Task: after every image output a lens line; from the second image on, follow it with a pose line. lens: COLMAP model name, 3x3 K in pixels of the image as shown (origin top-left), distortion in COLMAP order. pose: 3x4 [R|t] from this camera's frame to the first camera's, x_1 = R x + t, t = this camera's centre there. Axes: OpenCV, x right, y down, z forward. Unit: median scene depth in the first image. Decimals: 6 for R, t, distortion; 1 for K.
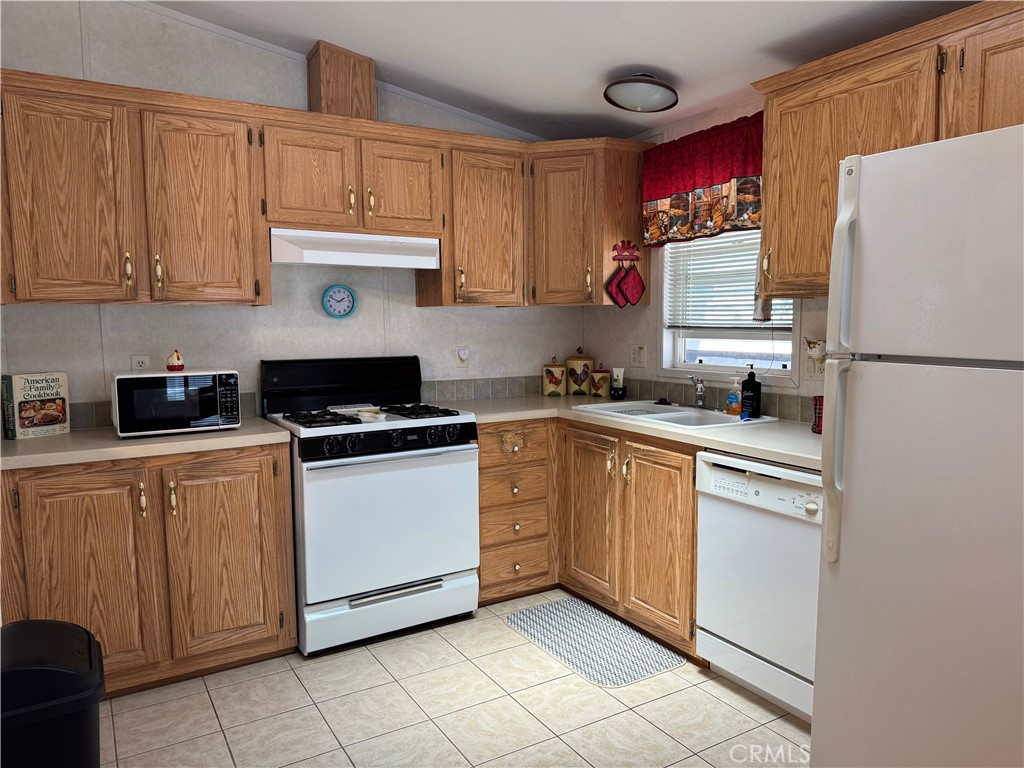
lens RADIAL K [[695.7, 0, 514.0], [0, 695.7, 379.6], [0, 0, 1]] dist [0.166991, -0.332328]
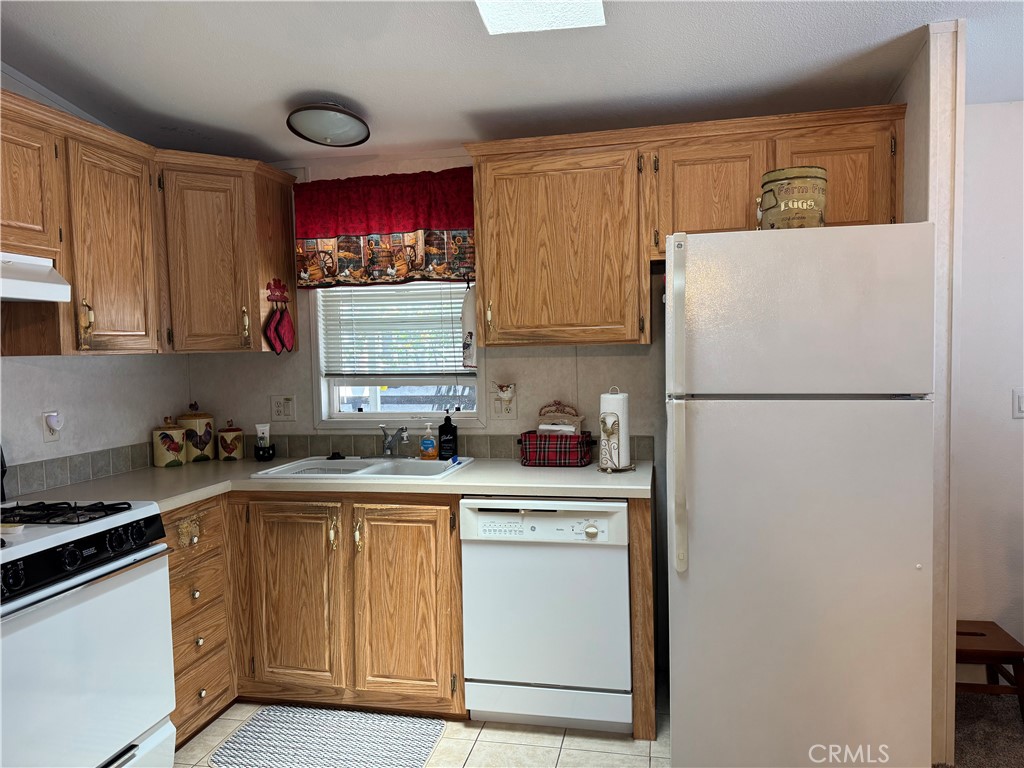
lens RADIAL K [[704.5, 0, 512.0], [0, 704.5, 384.0], [0, 0, 1]] dist [0.101783, -0.138977]
pose [[0.687558, -0.041395, 0.724949, -0.319836], [0.079467, 0.996667, -0.018458, -0.029150], [-0.721768, 0.070300, 0.688555, 0.196052]]
